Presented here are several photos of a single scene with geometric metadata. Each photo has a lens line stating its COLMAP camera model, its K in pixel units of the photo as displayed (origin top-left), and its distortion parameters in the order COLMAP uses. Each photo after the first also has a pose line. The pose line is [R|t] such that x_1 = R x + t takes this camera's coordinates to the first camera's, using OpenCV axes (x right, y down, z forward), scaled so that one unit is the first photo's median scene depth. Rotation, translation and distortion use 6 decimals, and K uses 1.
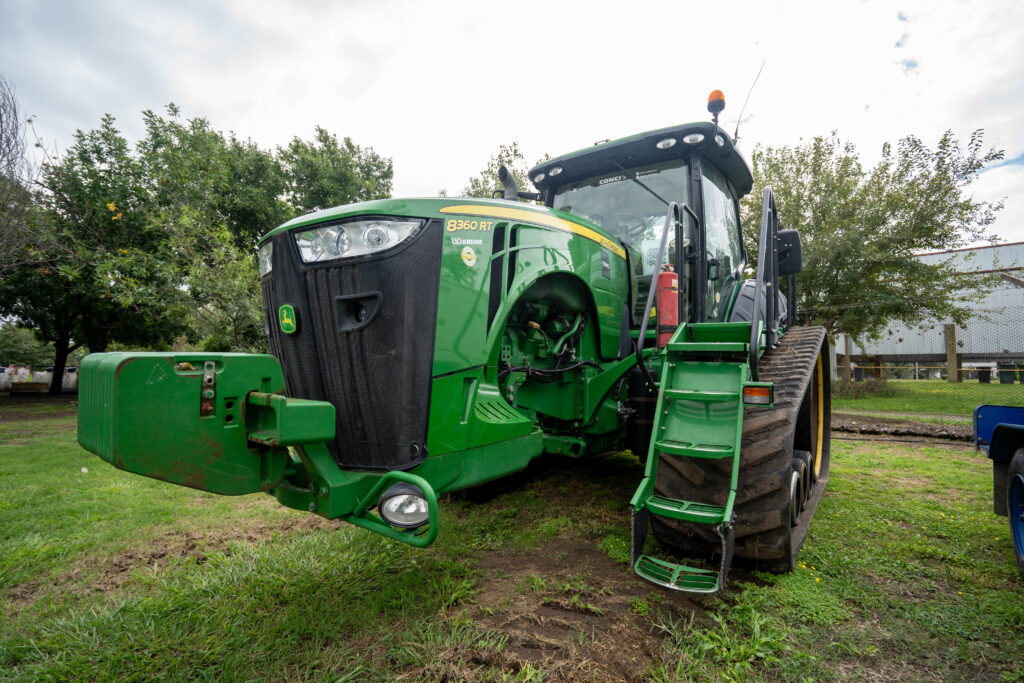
lens RADIAL K [[474.6, 0, 511.9], [0, 474.6, 339.8], [0, 0, 1]] dist [-0.059242, 0.021548]
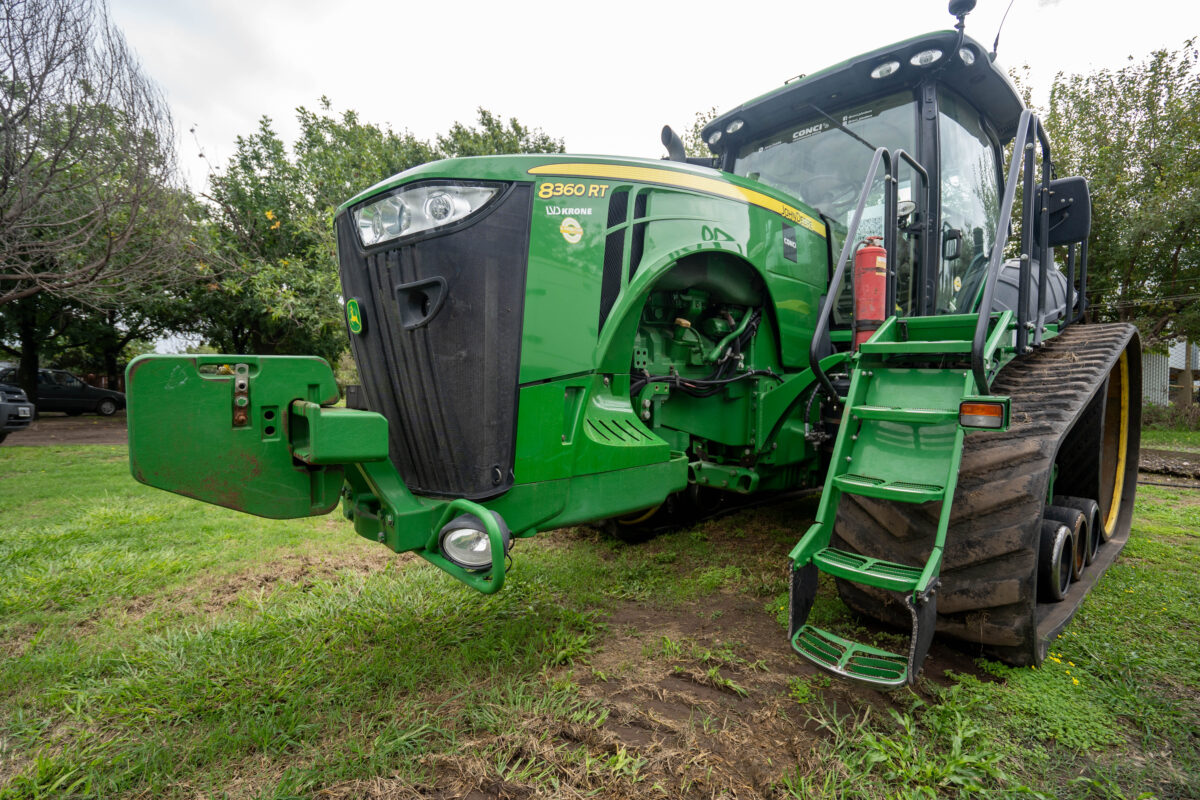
lens RADIAL K [[556.2, 0, 599.9], [0, 556.2, 398.0], [0, 0, 1]] dist [-0.059242, 0.021548]
pose [[0.977887, 0.005962, -0.209048, 0.097172], [0.010638, 0.996881, 0.078193, 0.017885], [0.208862, -0.078688, 0.974774, 0.072800]]
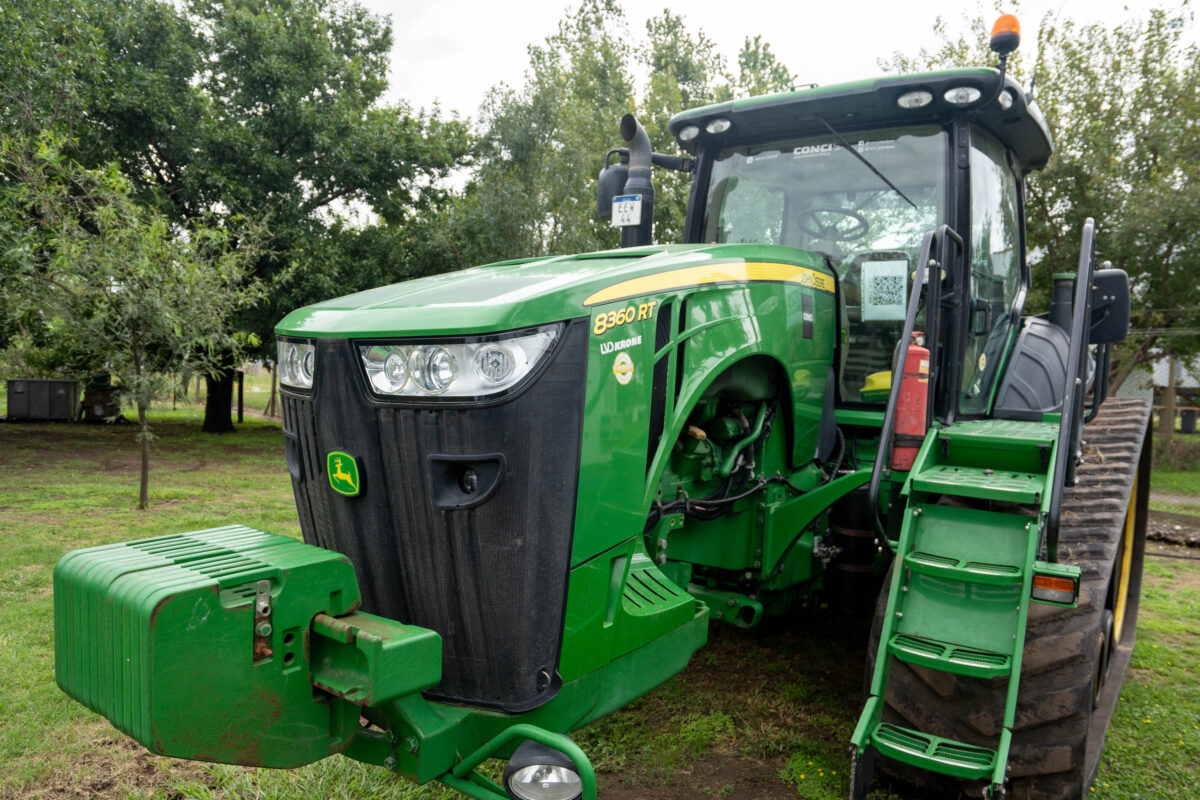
lens RADIAL K [[836.3, 0, 594.4], [0, 836.3, 402.5], [0, 0, 1]] dist [-0.071762, 0.036858]
pose [[0.999528, 0.027314, 0.014050, -0.095955], [-0.028480, 0.995459, 0.090828, -0.154389], [-0.011505, -0.091186, 0.995767, -0.072984]]
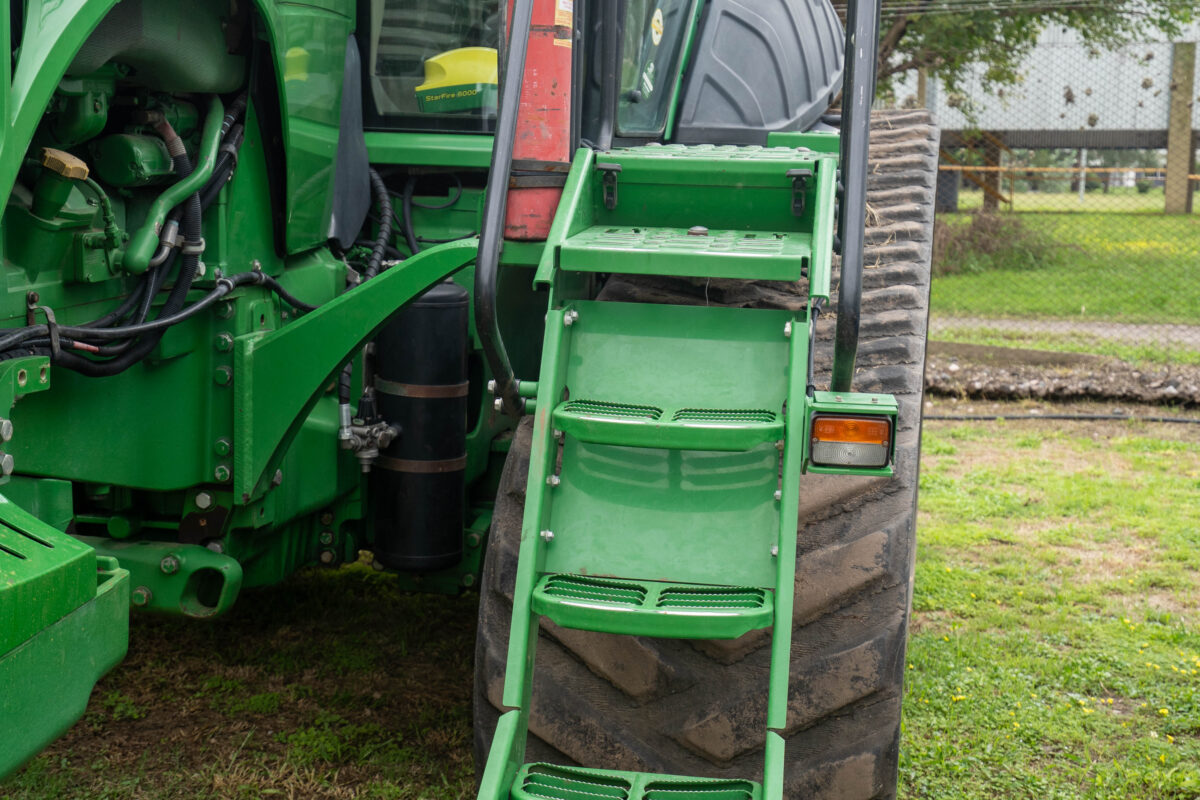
lens RADIAL K [[1733.6, 0, 600.0], [0, 1733.6, 400.0], [0, 0, 1]] dist [0.042056, 0.059175]
pose [[0.897458, -0.054932, 0.437666, -0.105365], [-0.035820, 0.979862, 0.196435, -0.094277], [-0.439643, -0.191969, 0.877418, 0.021626]]
